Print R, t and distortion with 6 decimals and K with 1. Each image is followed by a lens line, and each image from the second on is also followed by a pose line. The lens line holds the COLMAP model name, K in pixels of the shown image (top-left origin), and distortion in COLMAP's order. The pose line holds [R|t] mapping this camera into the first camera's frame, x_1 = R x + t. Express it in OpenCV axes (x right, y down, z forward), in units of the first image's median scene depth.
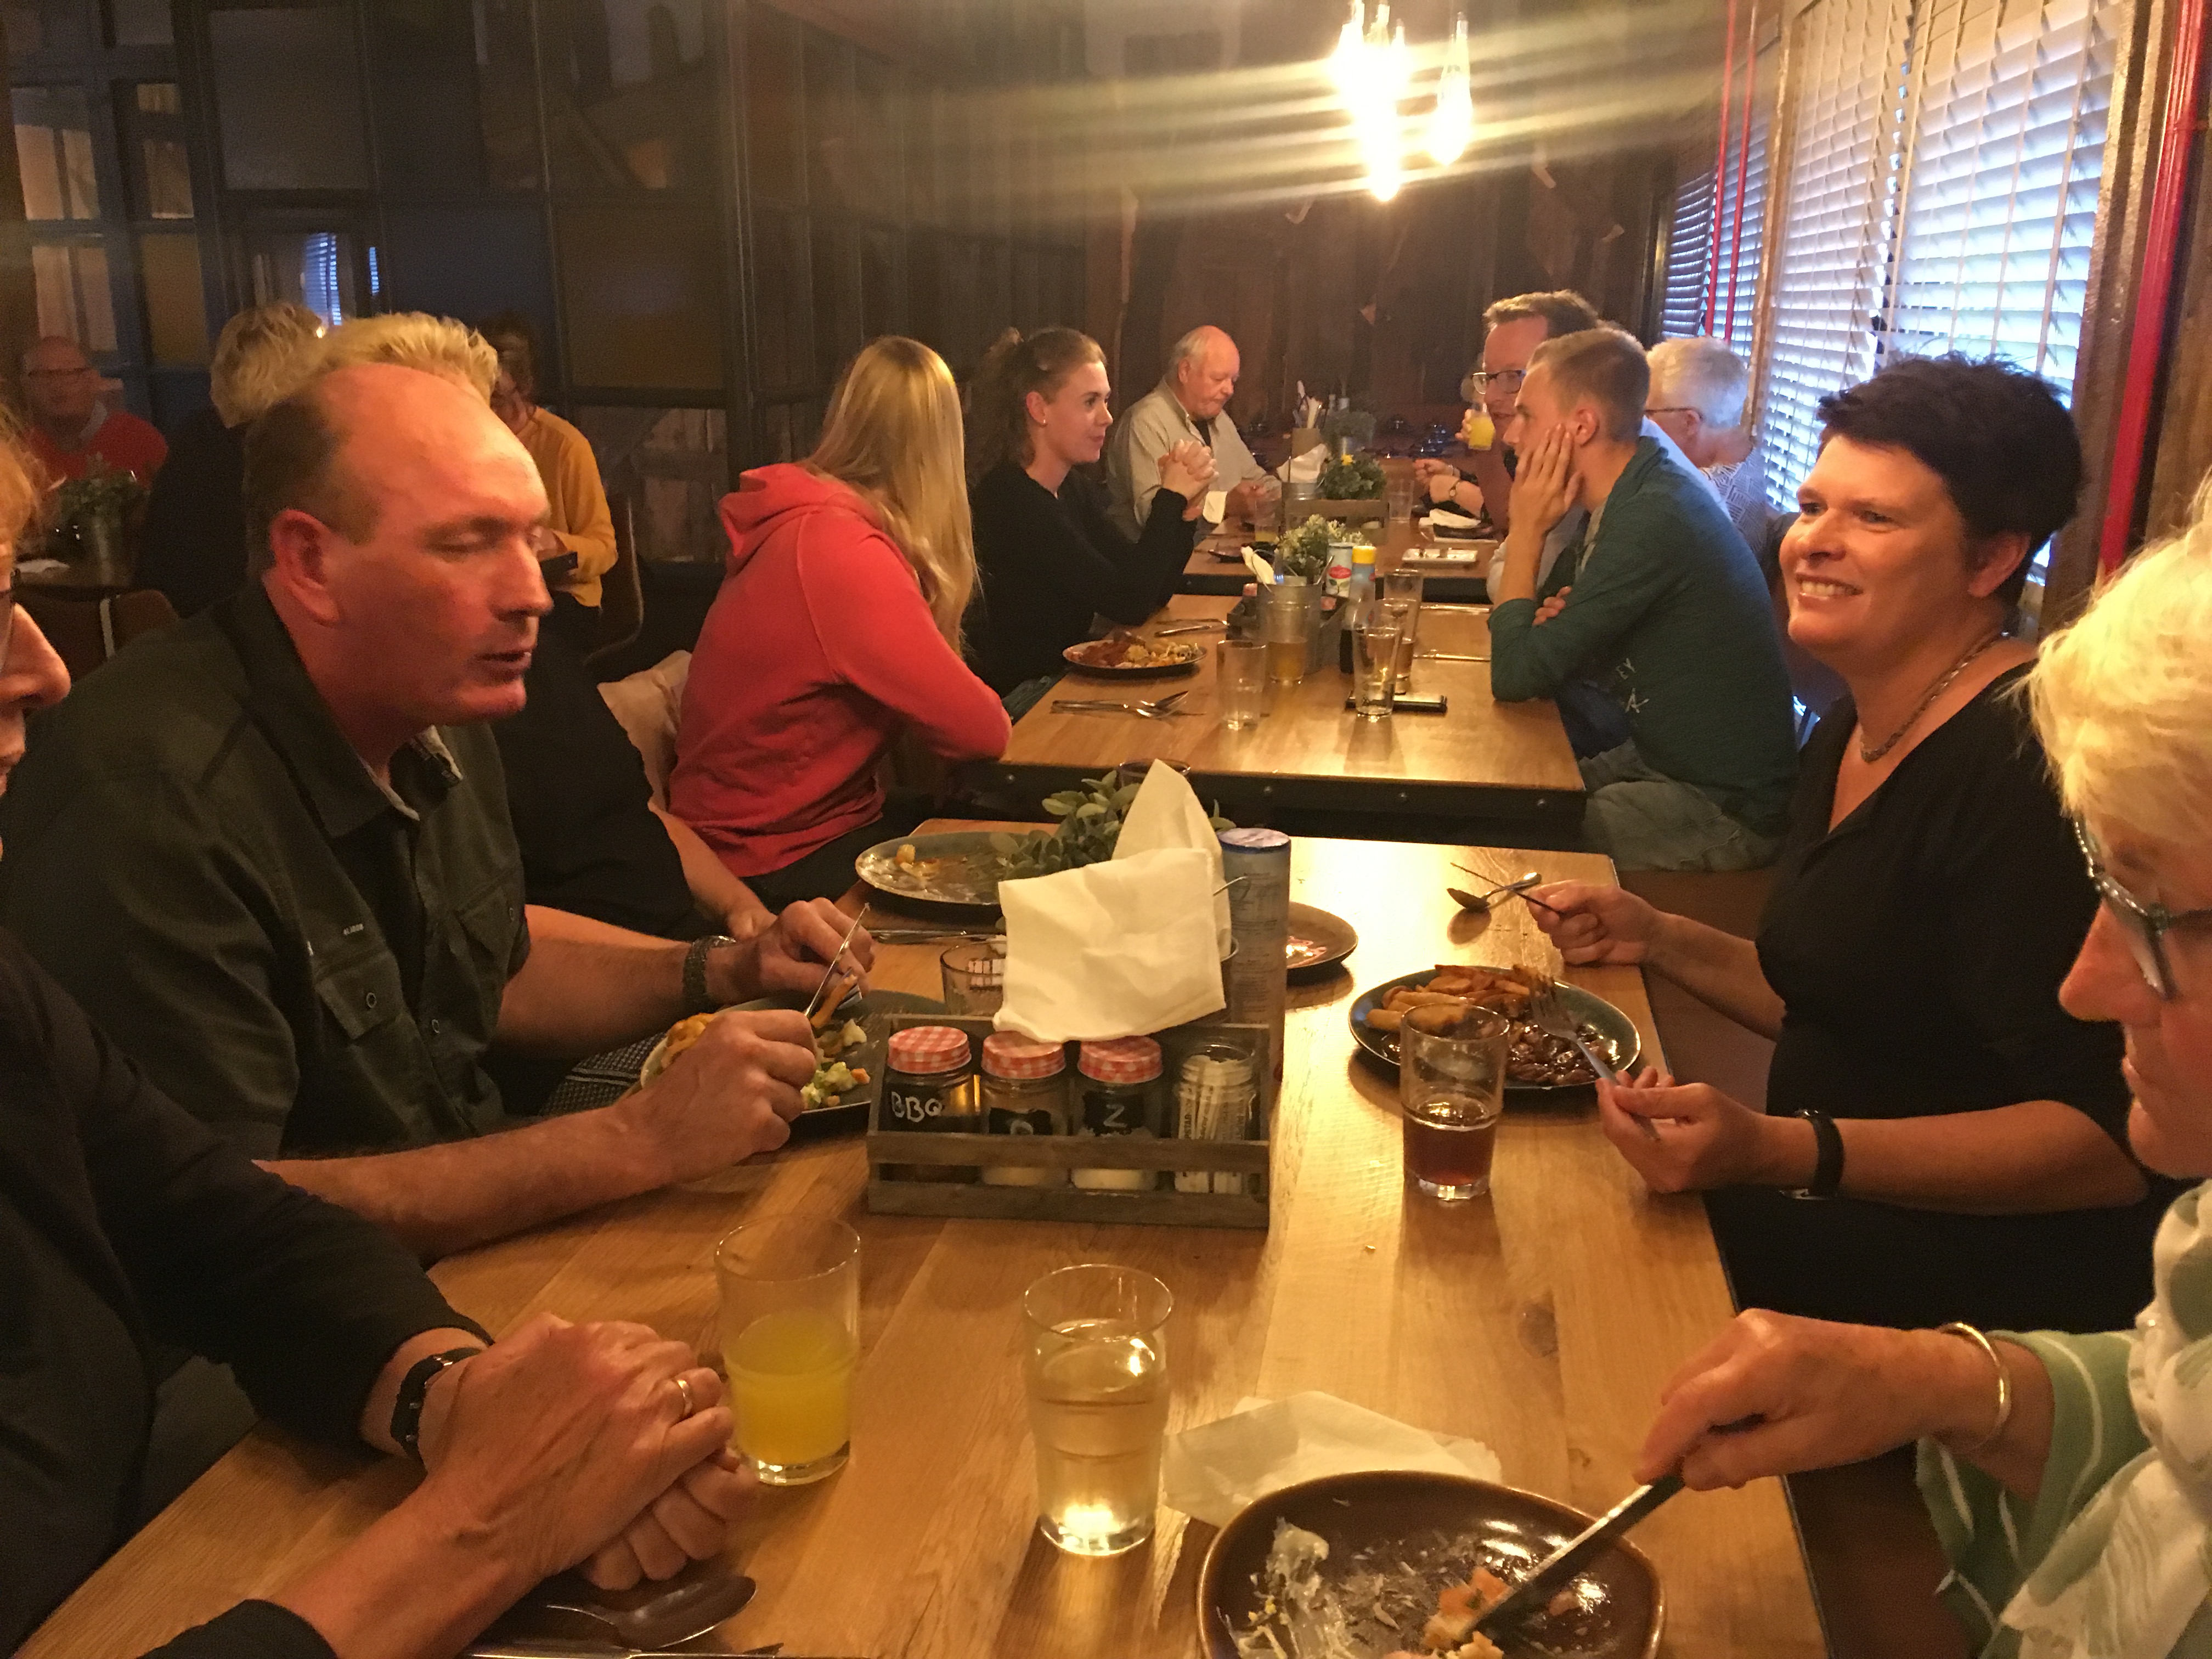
lens RADIAL K [[1882.5, 0, 1106.1], [0, 1882.5, 815.4], [0, 0, 1]] dist [0.051344, -0.019141]
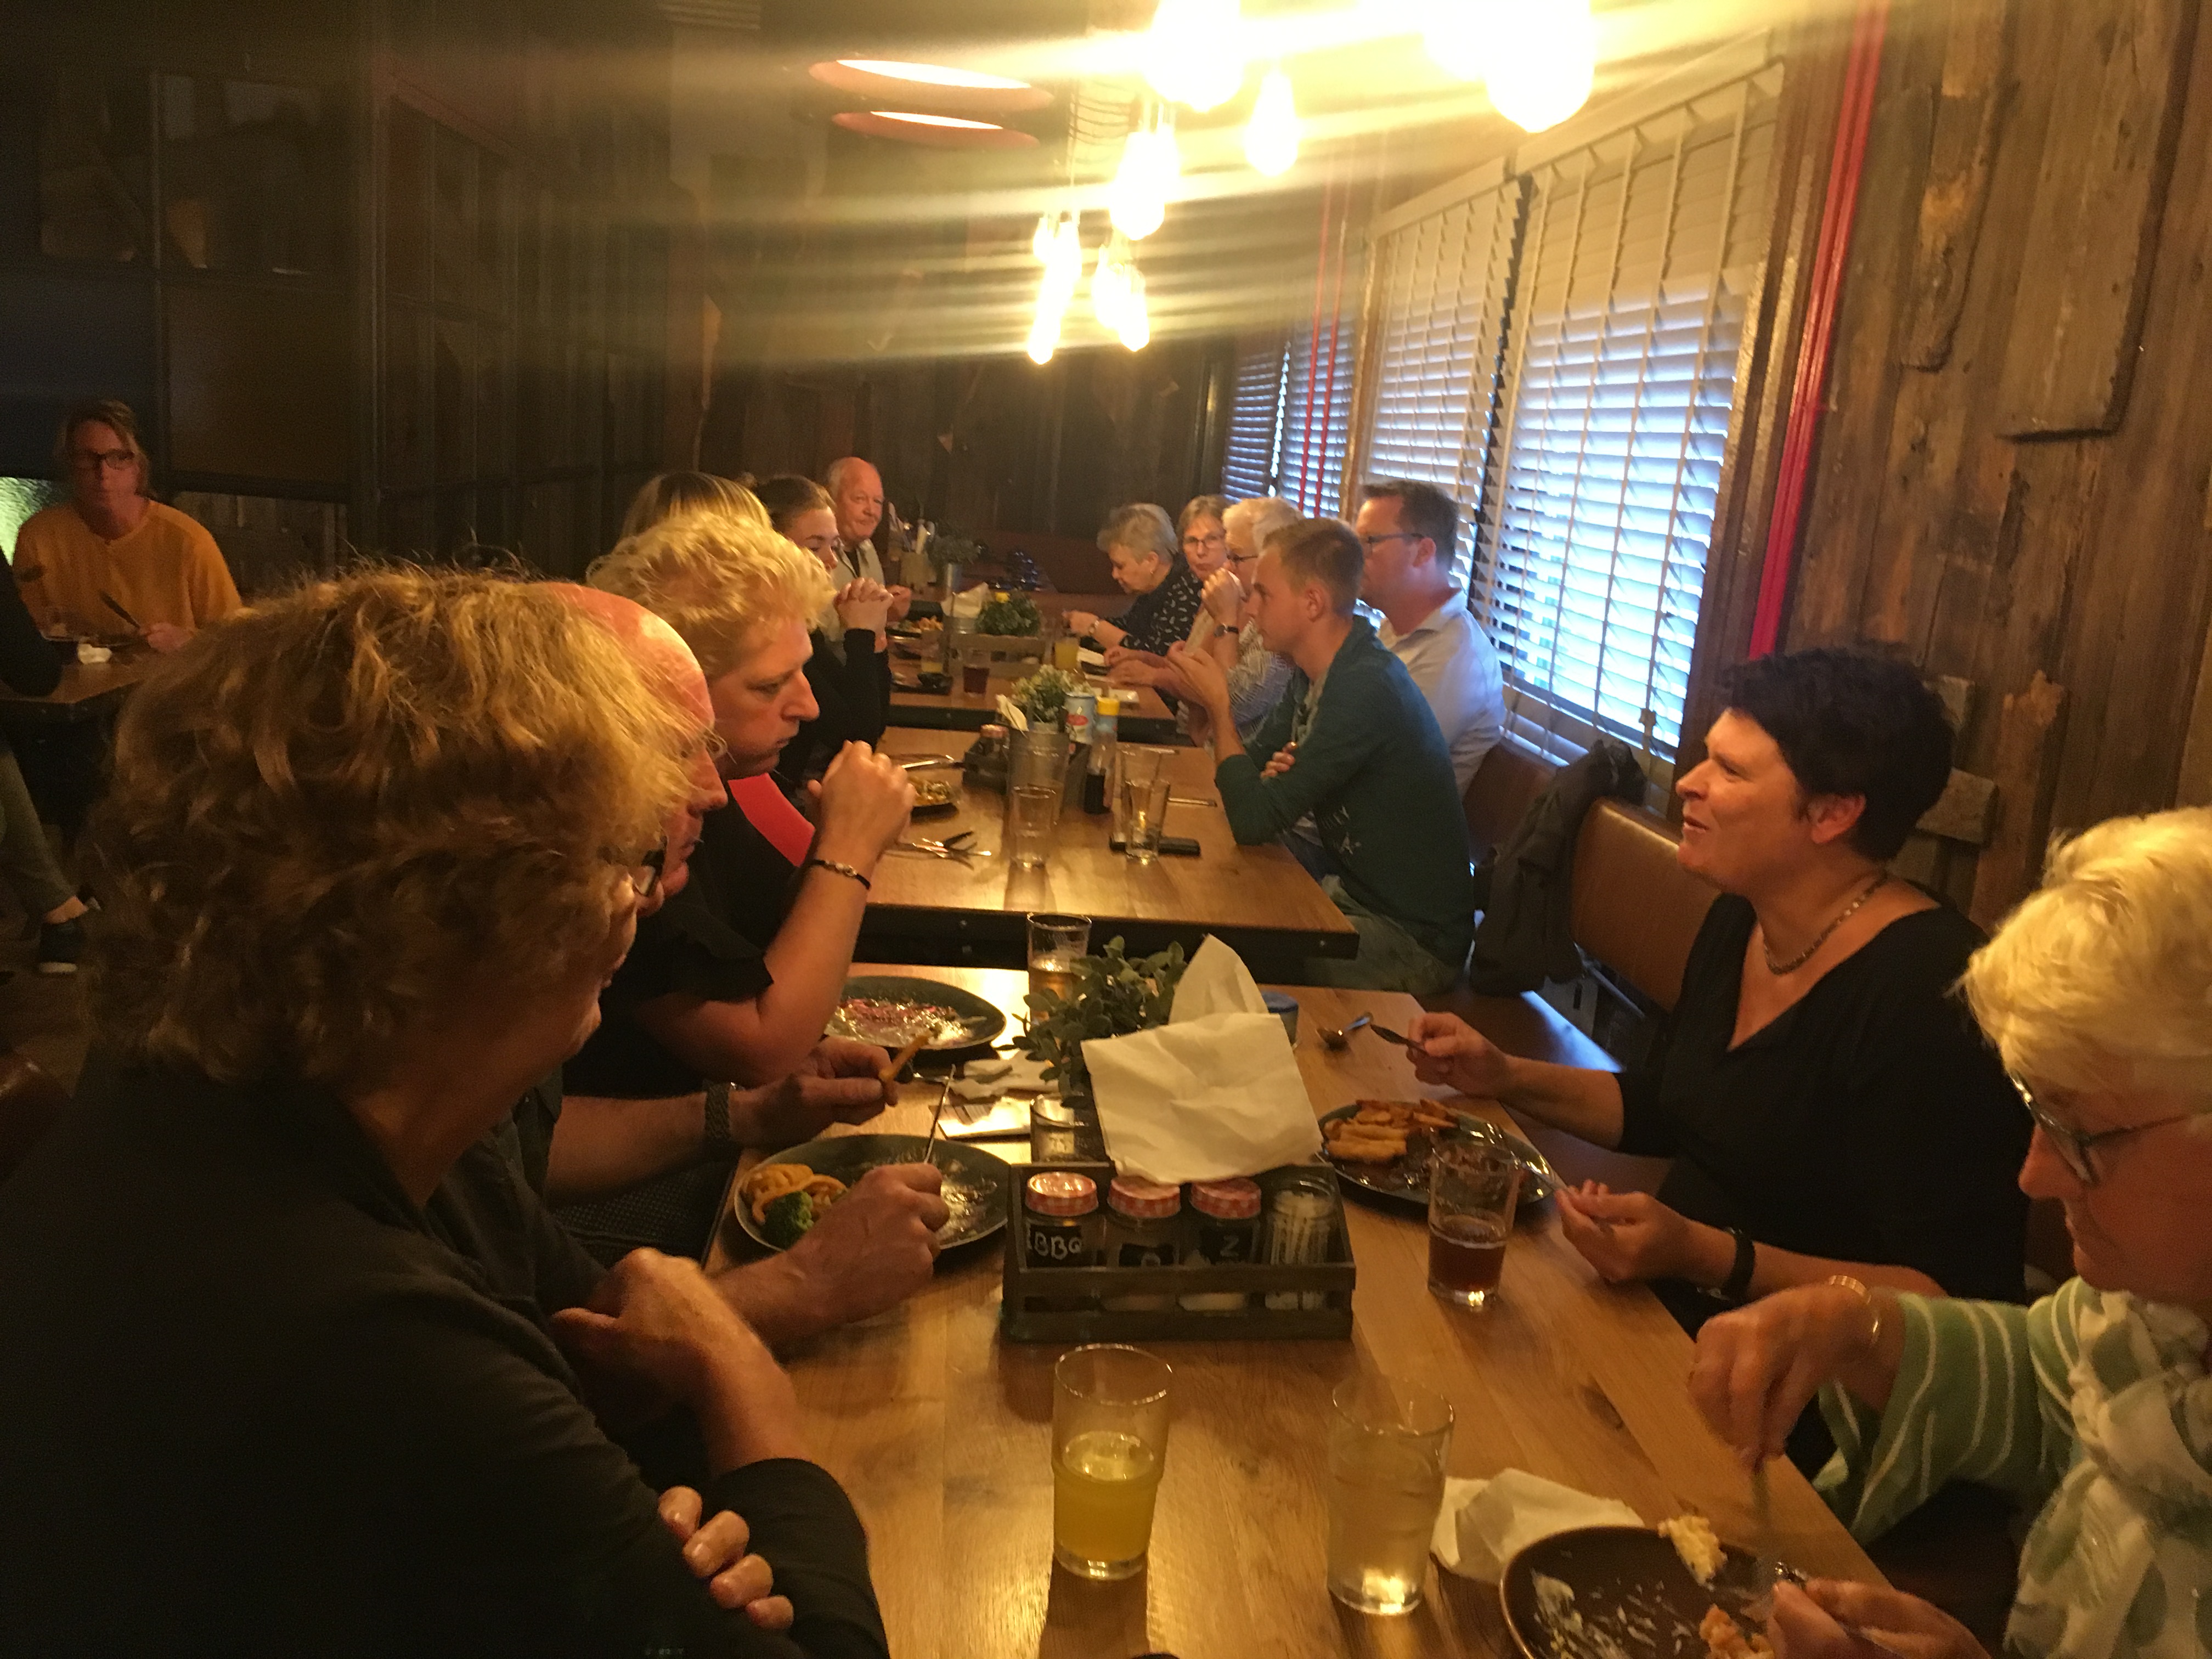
lens RADIAL K [[1882.5, 0, 1106.4], [0, 1882.5, 849.9], [0, 0, 1]] dist [0.051344, -0.019141]
pose [[0.961829, 0.016313, 0.273165, -0.373836], [-0.007688, 0.999438, -0.032614, -0.045371], [-0.273544, 0.029269, 0.961414, -0.106057]]
